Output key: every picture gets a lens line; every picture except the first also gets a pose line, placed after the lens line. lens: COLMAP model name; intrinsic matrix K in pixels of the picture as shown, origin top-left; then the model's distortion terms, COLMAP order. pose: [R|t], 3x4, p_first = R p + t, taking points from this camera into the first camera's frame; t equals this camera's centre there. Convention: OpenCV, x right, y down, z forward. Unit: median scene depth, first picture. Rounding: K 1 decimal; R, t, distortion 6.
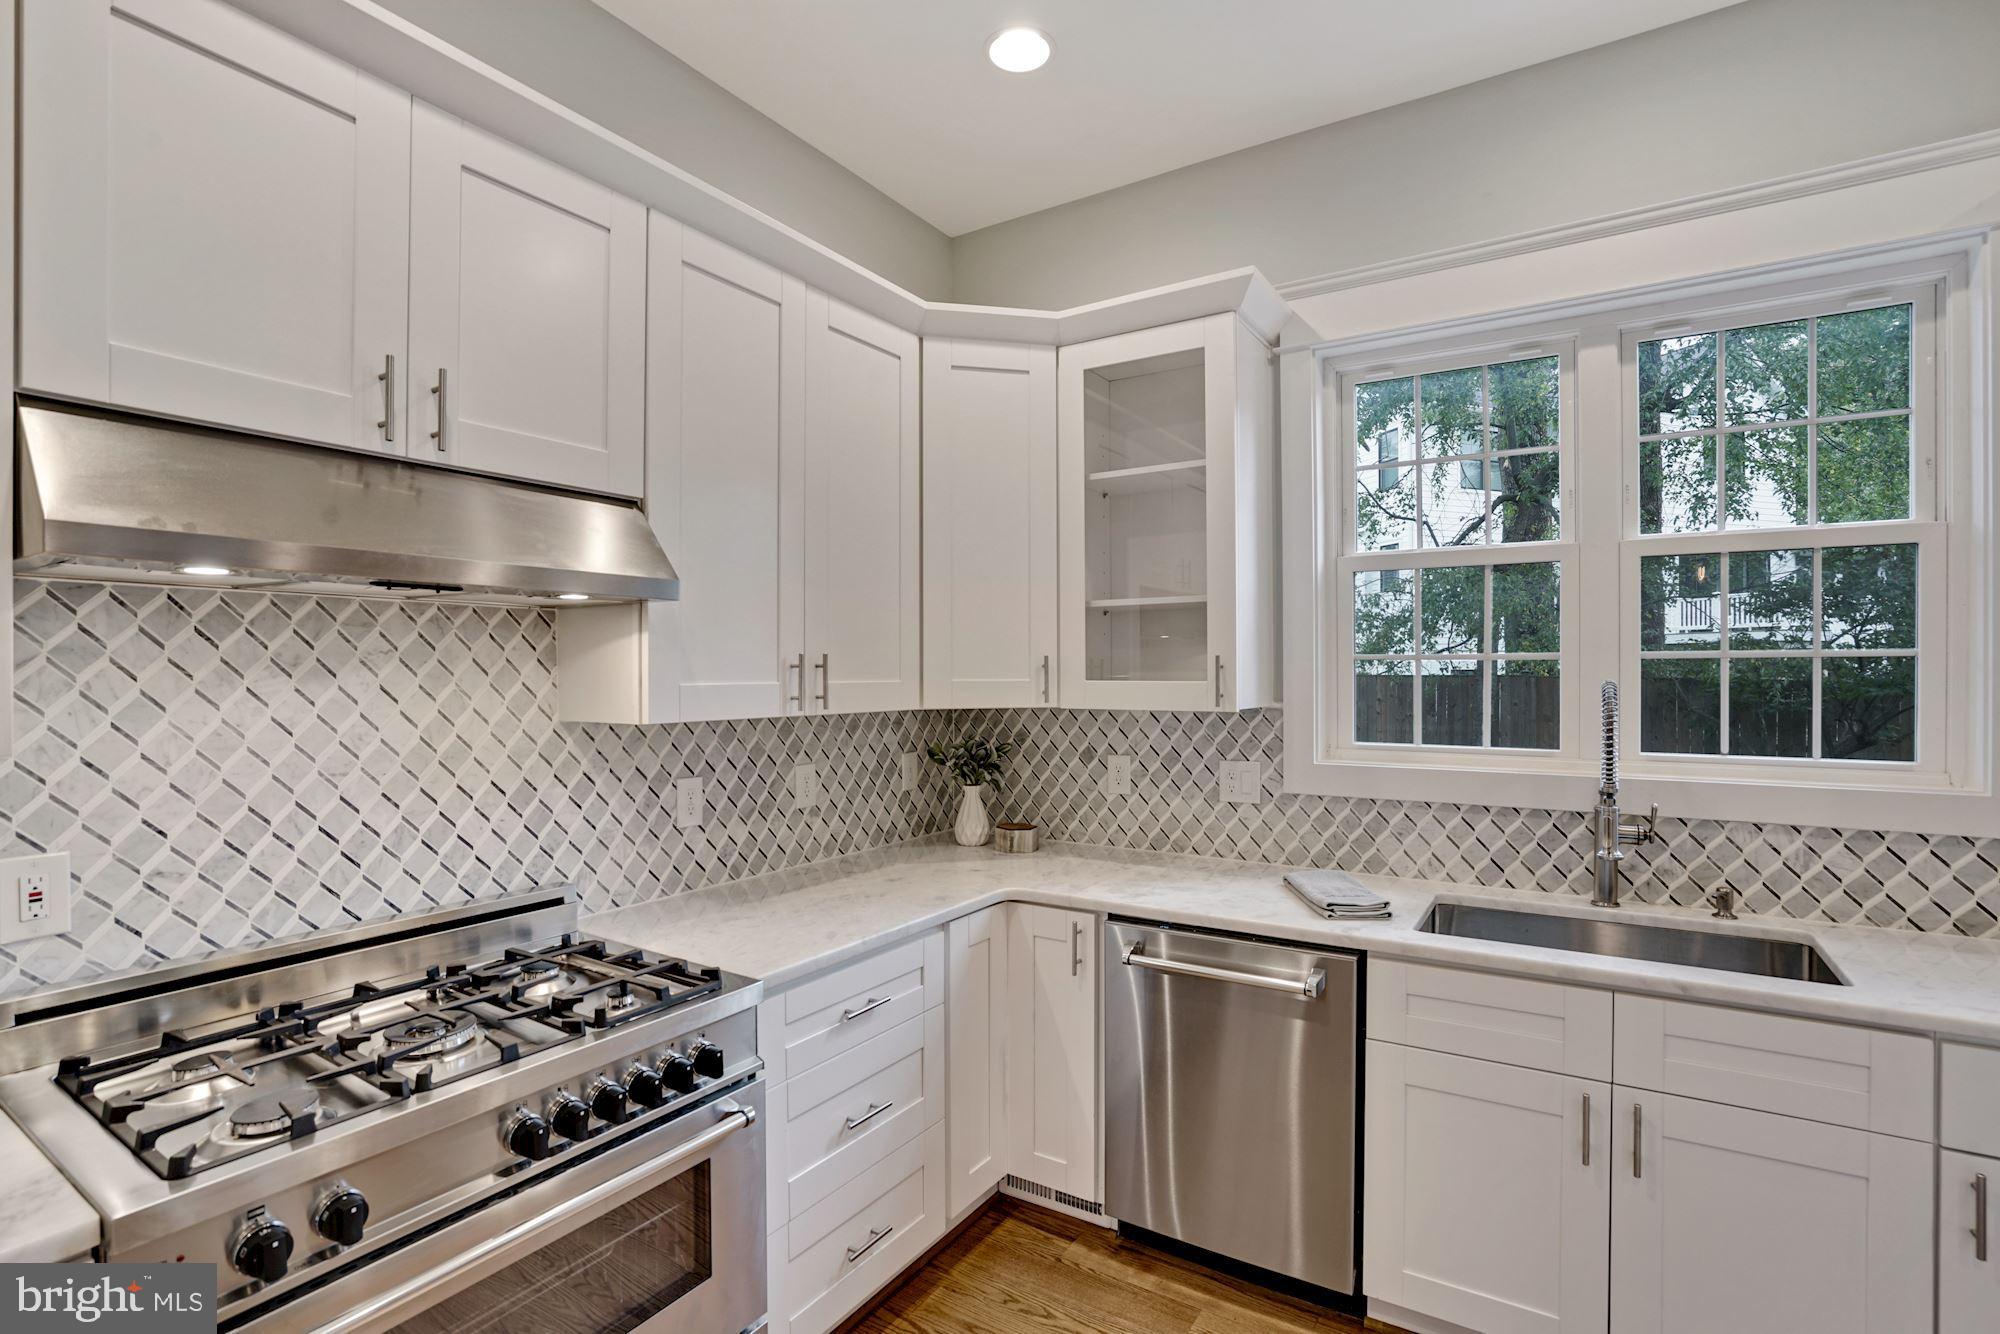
lens RADIAL K [[934.5, 0, 1001.6], [0, 934.5, 676.3], [0, 0, 1]] dist [-0.040165, 0.012777]
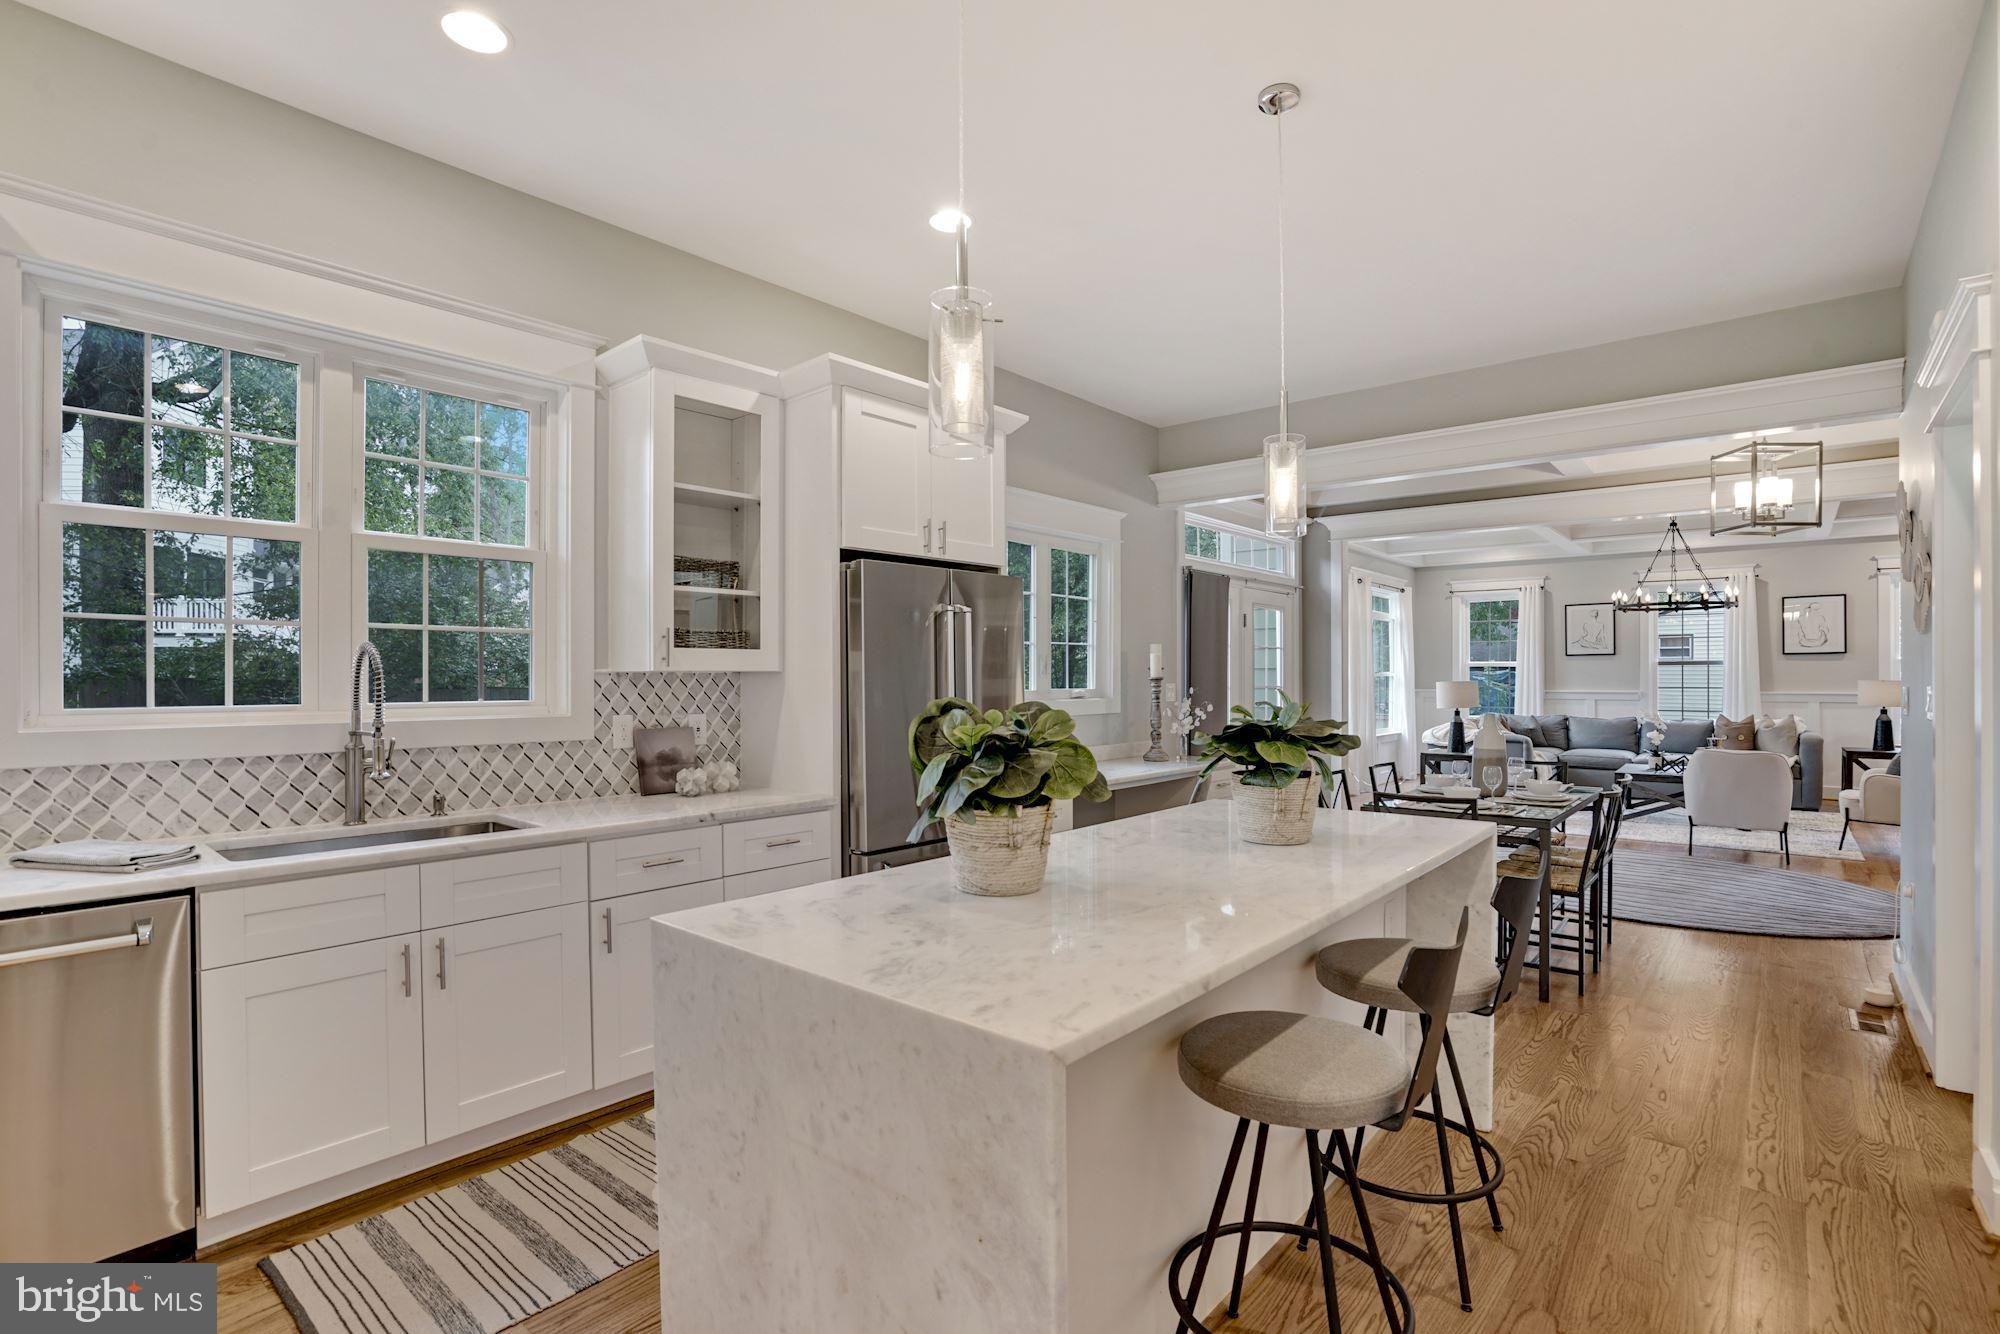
lens RADIAL K [[934.5, 0, 1001.6], [0, 934.5, 676.3], [0, 0, 1]] dist [-0.040165, 0.012777]
pose [[0.150529, 0.003750, 0.988598, -0.421788], [0.007580, 0.999959, -0.004947, 0.059414], [-0.988576, 0.008239, 0.150495, -0.050765]]
